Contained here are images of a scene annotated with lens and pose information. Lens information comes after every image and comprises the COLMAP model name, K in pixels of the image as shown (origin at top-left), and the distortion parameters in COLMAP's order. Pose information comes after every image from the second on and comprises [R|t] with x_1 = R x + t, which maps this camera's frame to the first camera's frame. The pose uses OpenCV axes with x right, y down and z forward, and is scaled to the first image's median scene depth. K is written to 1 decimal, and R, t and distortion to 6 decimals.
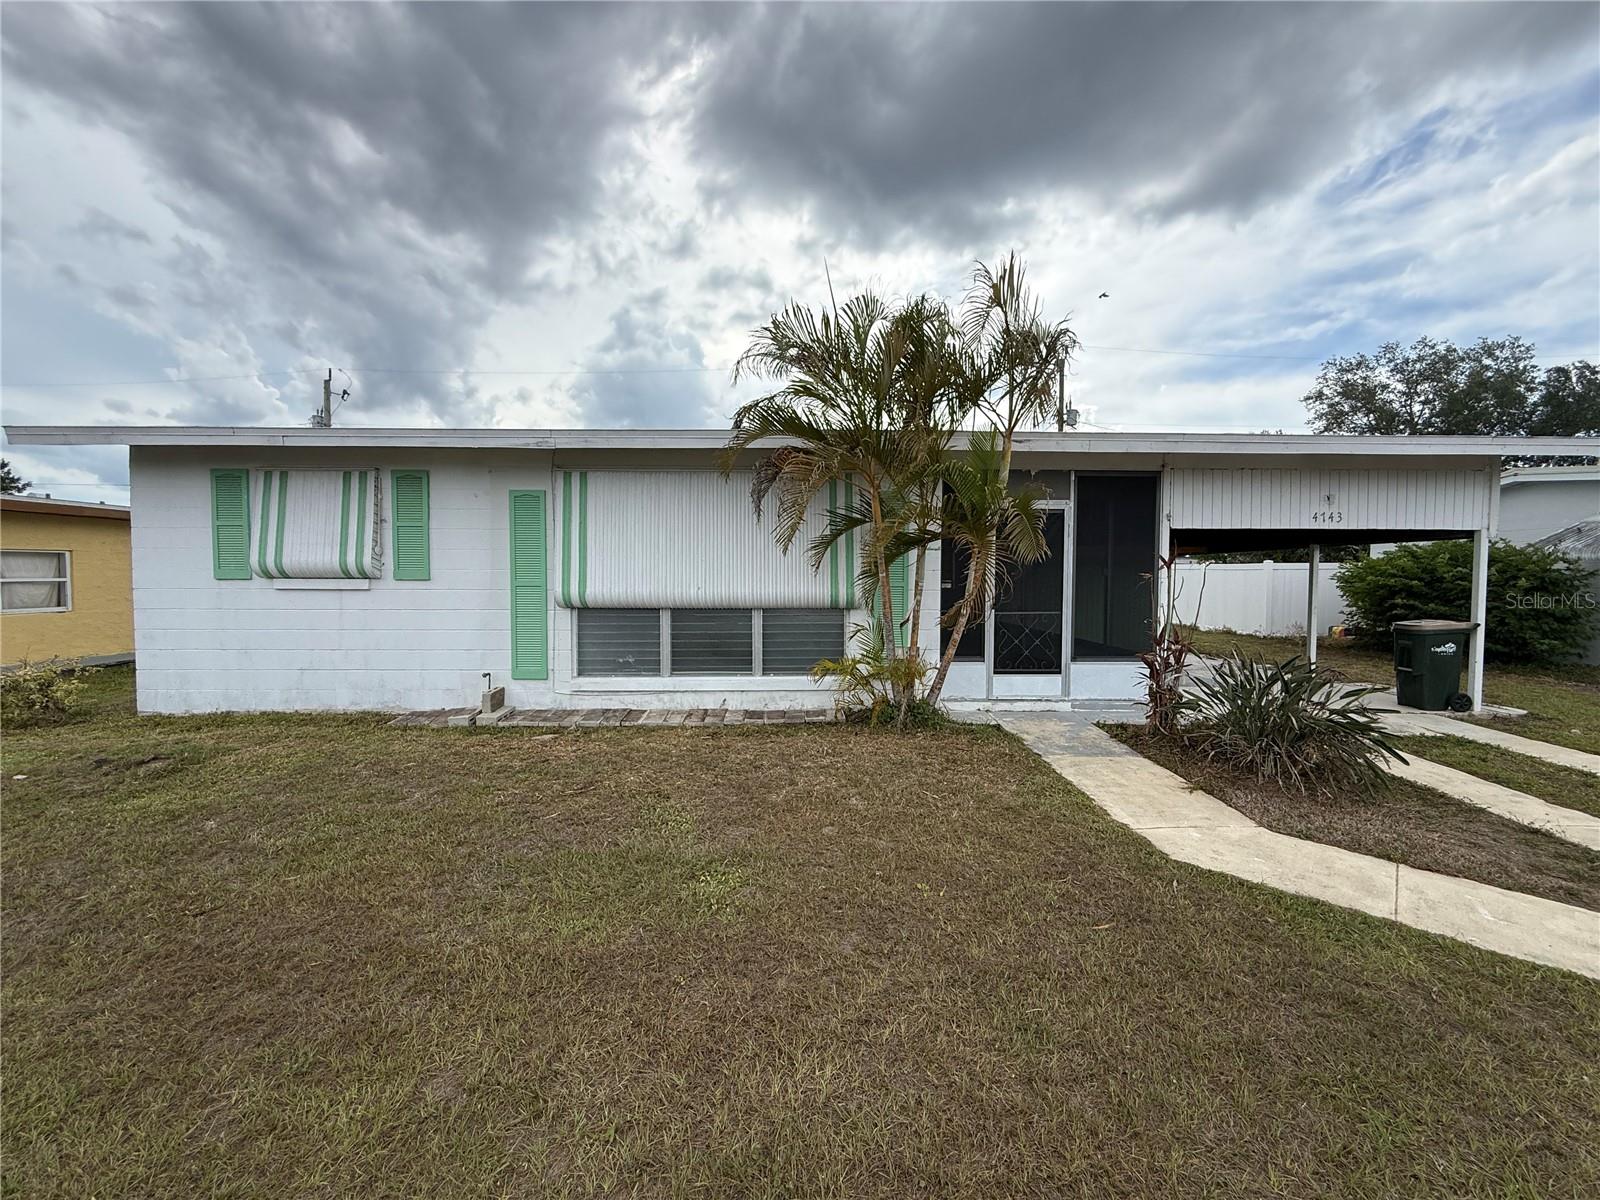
lens RADIAL K [[648.1, 0, 798.0], [0, 648.1, 581.6], [0, 0, 1]] dist [-0.000792, -0.000191]
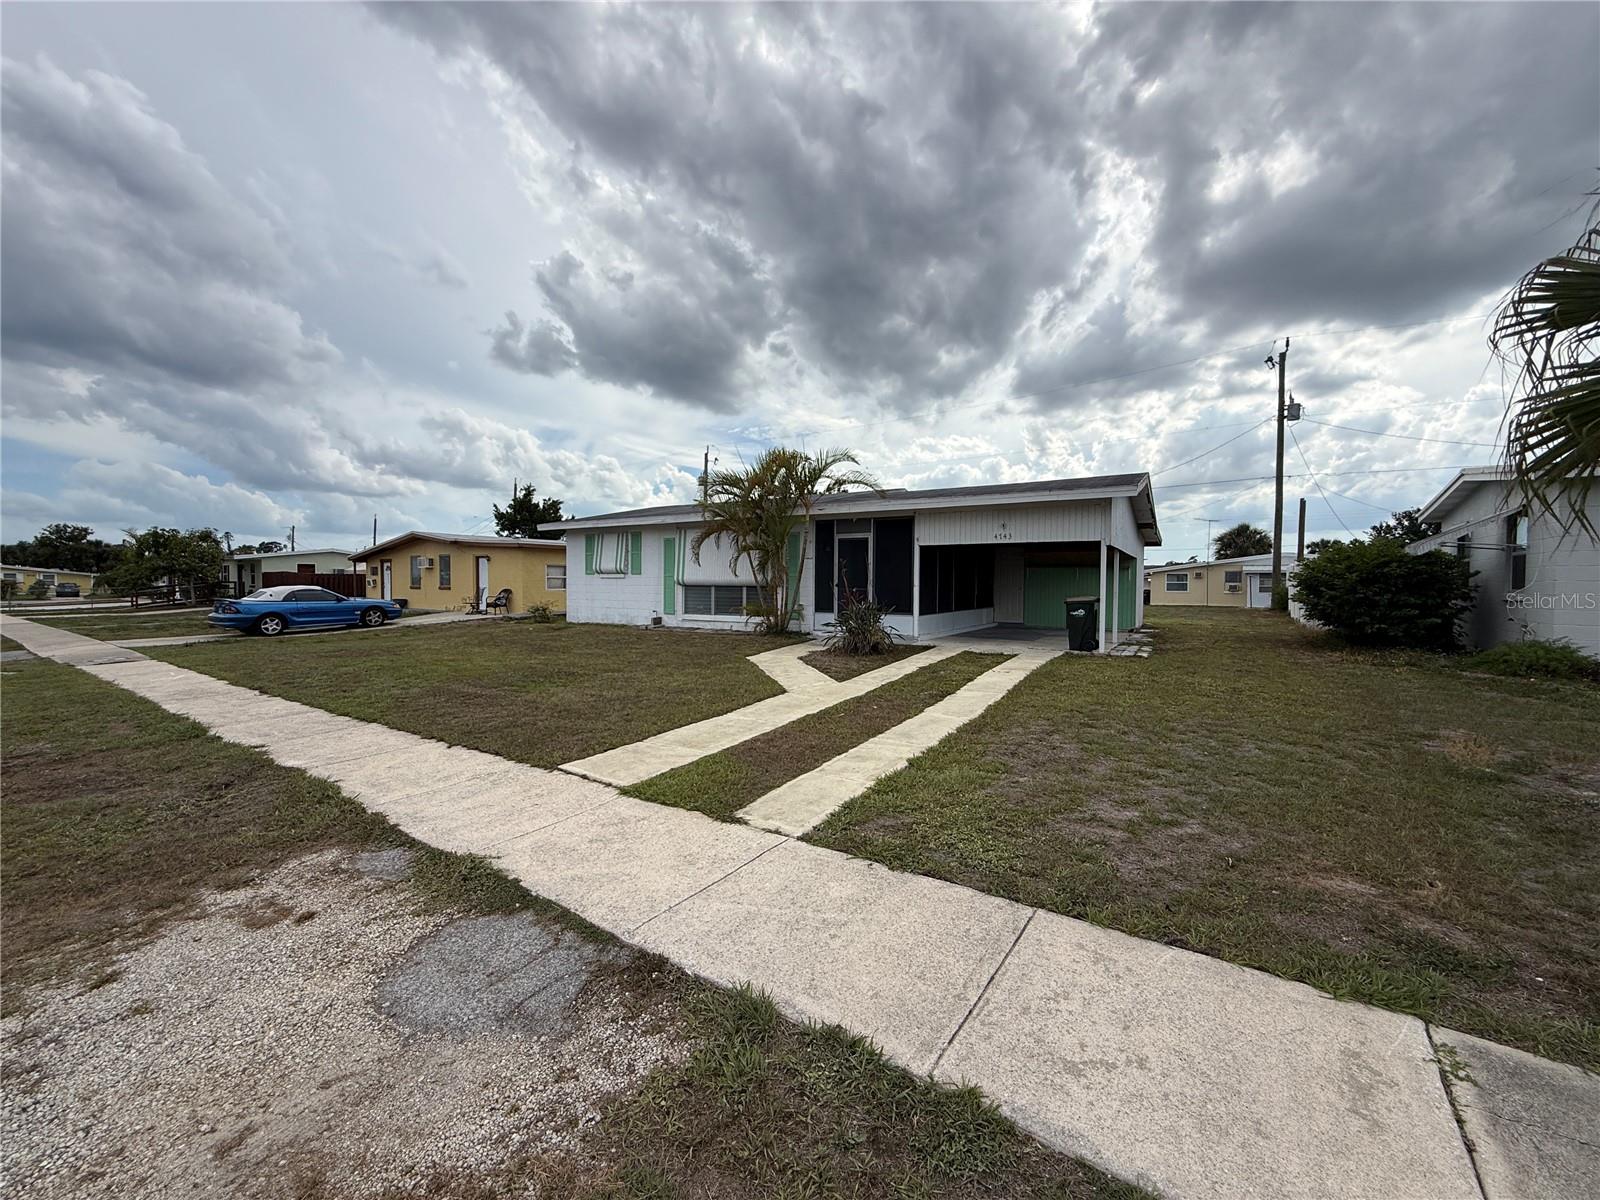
lens RADIAL K [[642.8, 0, 800.0], [0, 642.8, 600.0], [0, 0, 1]] dist [-0.001339, -0.000209]
pose [[0.836793, 0.017318, -0.547245, 1.345278], [-0.011005, 0.999830, 0.014812, 0.054098], [0.547408, -0.006373, 0.836842, -0.784079]]
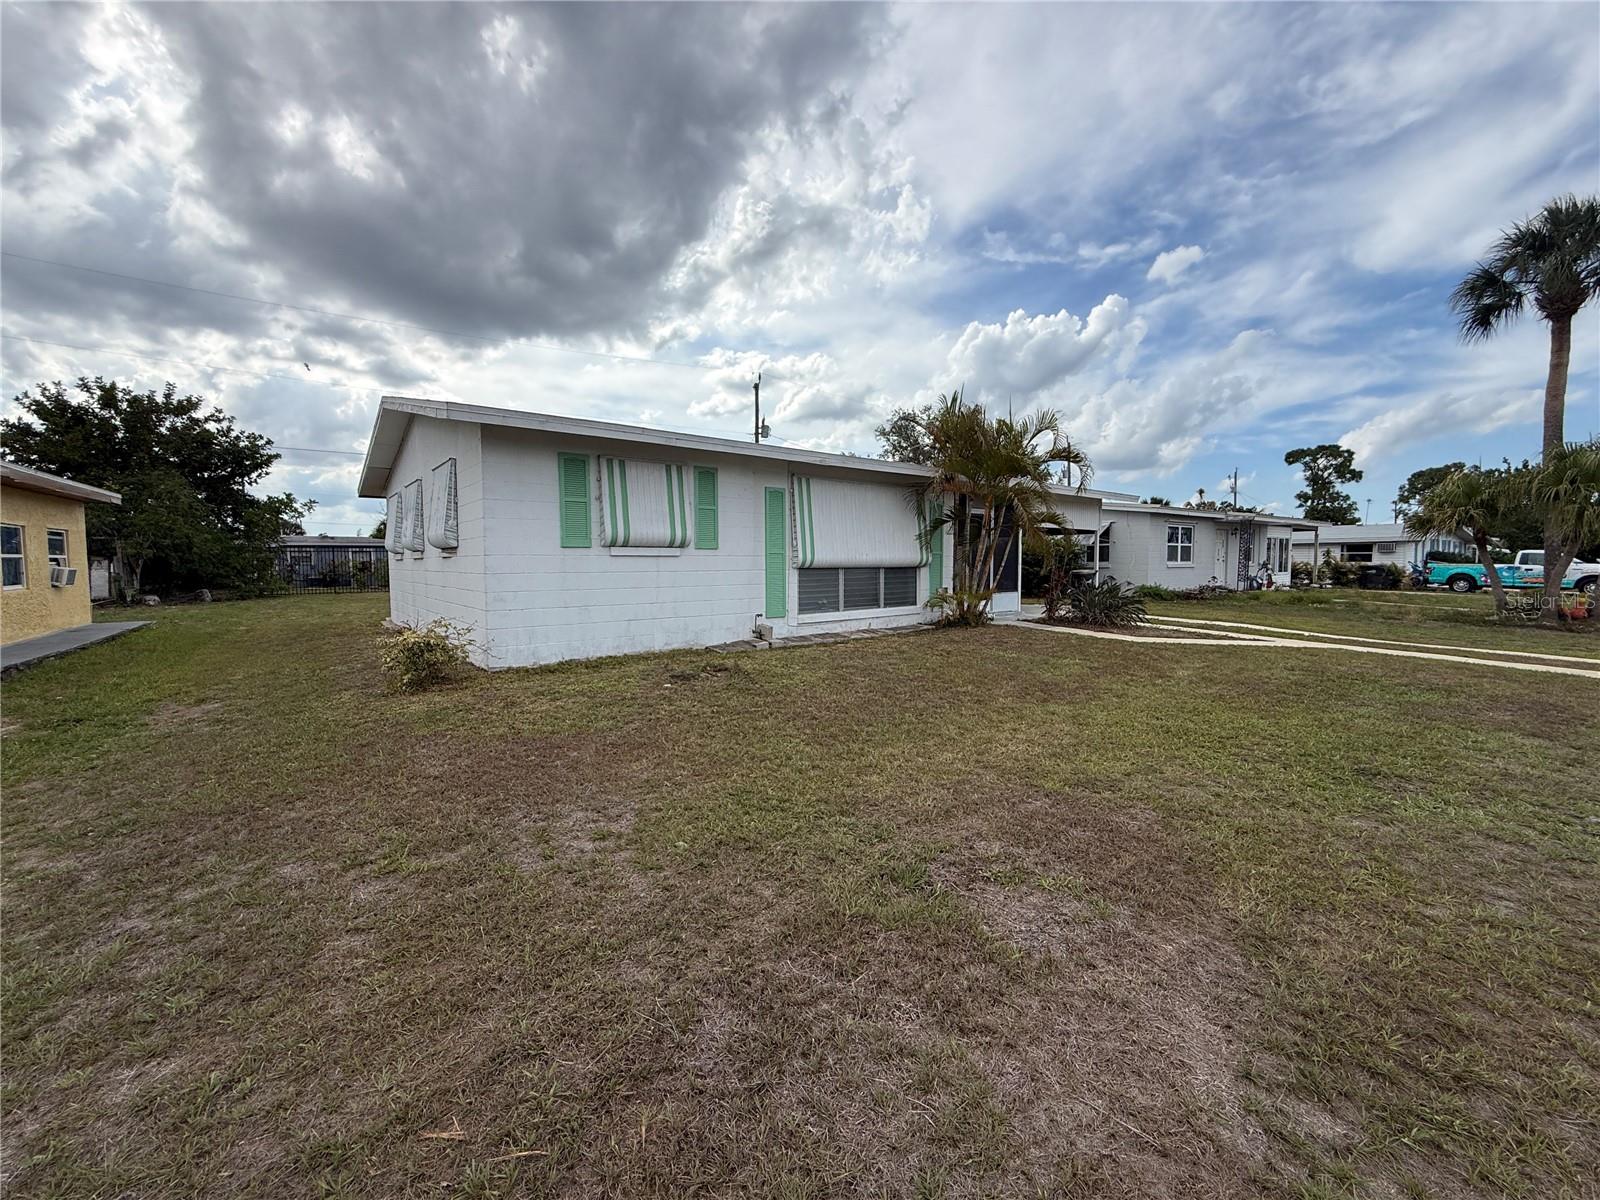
lens RADIAL K [[658.4, 0, 800.0], [0, 658.4, 600.0], [0, 0, 1]] dist [-0.000804, -0.000057]
pose [[0.788155, -0.044139, 0.613892, -1.276268], [0.018083, 0.998655, 0.048588, 0.039686], [-0.615211, -0.027194, 0.787894, -0.202063]]
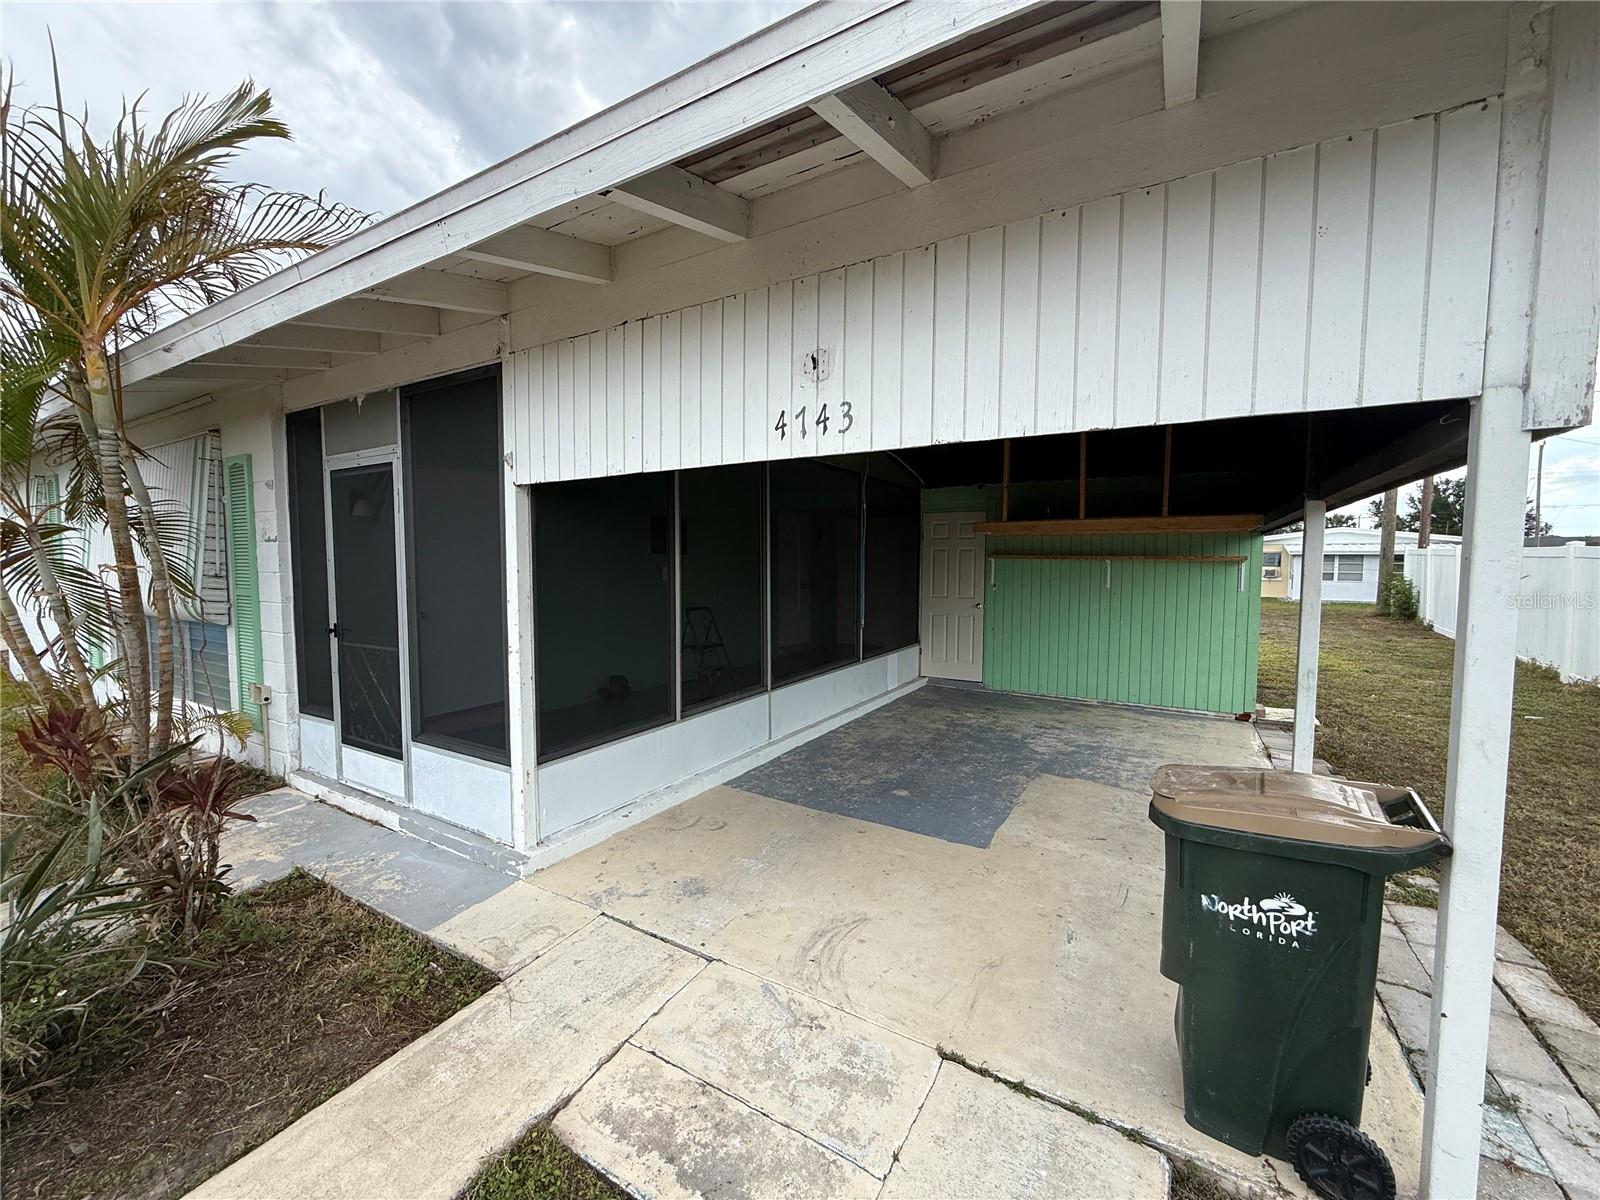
lens RADIAL K [[648.1, 0, 798.0], [0, 648.1, 581.6], [0, 0, 1]] dist [-0.000792, -0.000191]
pose [[0.846251, 0.014933, -0.532575, 1.012427], [-0.007835, 0.999848, 0.015586, -0.022359], [0.532726, -0.009017, 0.846239, 0.729940]]
